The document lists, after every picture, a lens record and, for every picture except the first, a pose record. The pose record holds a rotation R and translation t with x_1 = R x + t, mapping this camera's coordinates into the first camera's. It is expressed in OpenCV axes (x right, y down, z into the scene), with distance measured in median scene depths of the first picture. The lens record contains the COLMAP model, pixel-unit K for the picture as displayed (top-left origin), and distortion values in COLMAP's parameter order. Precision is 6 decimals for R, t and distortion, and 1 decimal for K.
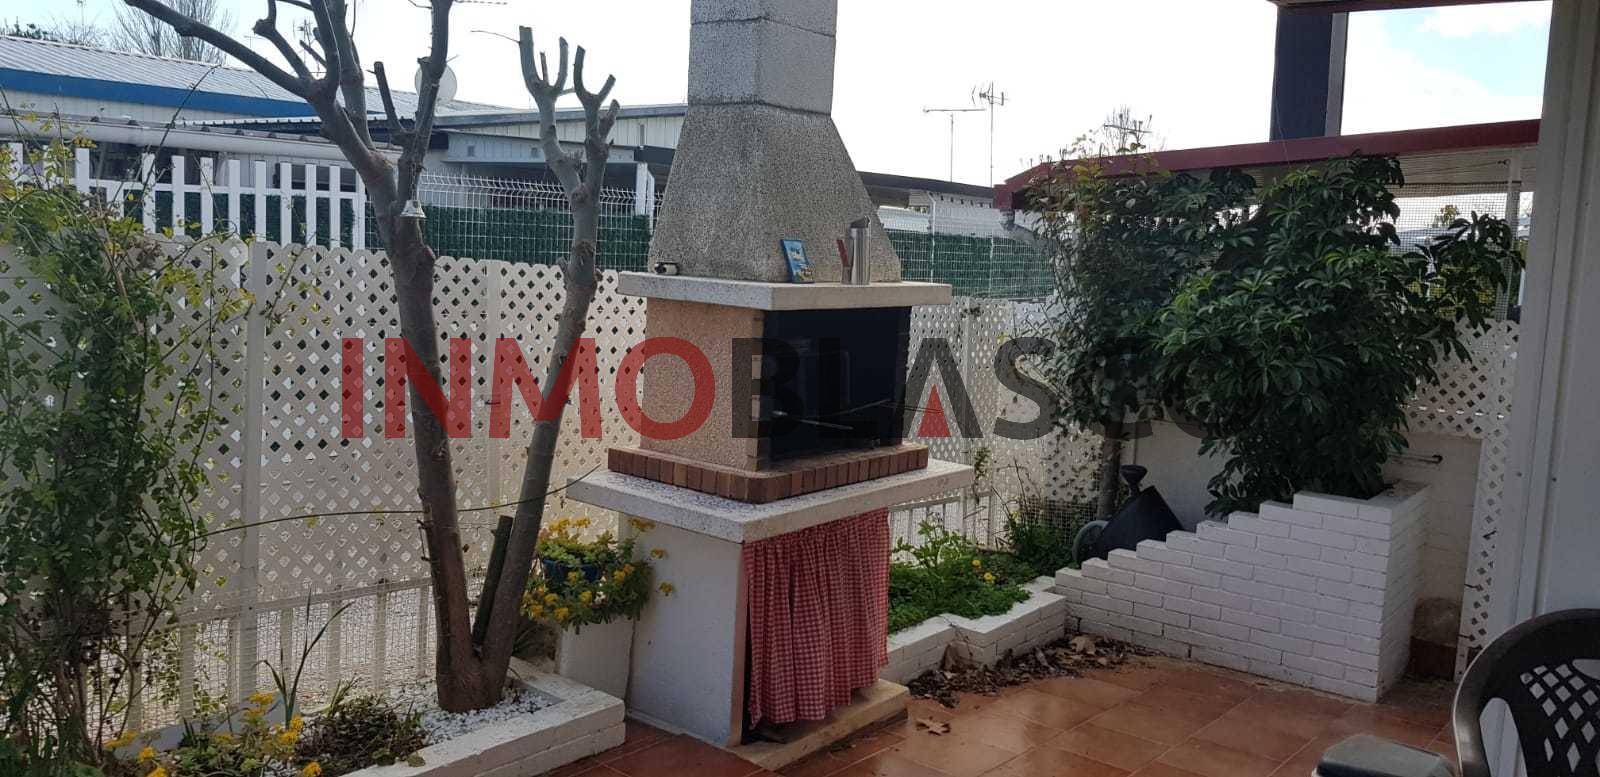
lens RADIAL K [[1199.7, 0, 801.1], [0, 1199.7, 307.0], [0, 0, 1]] dist [0.076832, -0.111922]
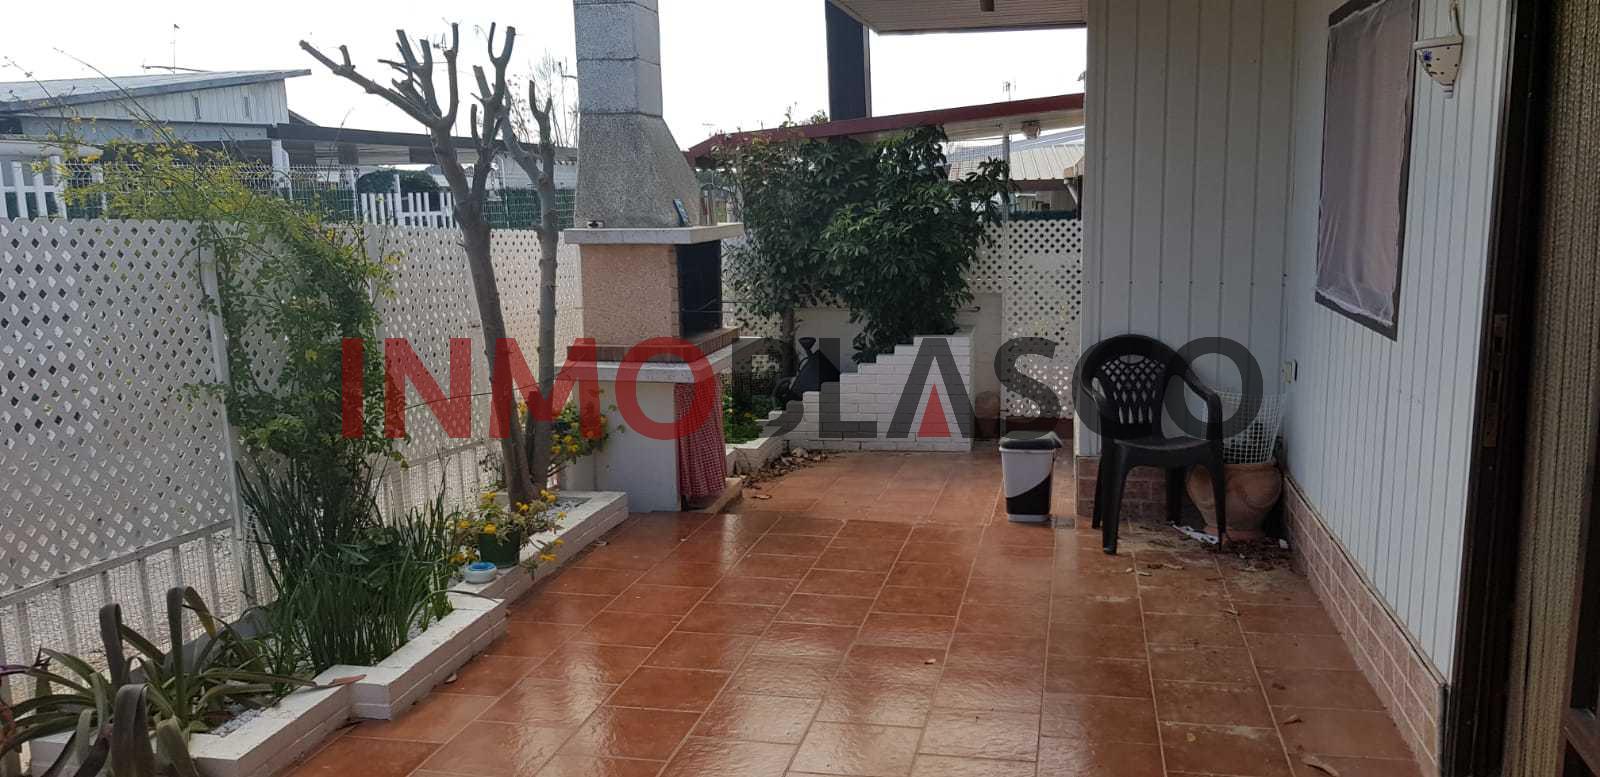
lens RADIAL K [[1199.7, 0, 801.1], [0, 1199.7, 307.0], [0, 0, 1]] dist [0.076832, -0.111922]
pose [[0.893740, -0.105481, 0.436007, -0.422488], [0.085935, 0.994219, 0.064373, -0.002557], [-0.440276, -0.020065, 0.897638, -0.374472]]
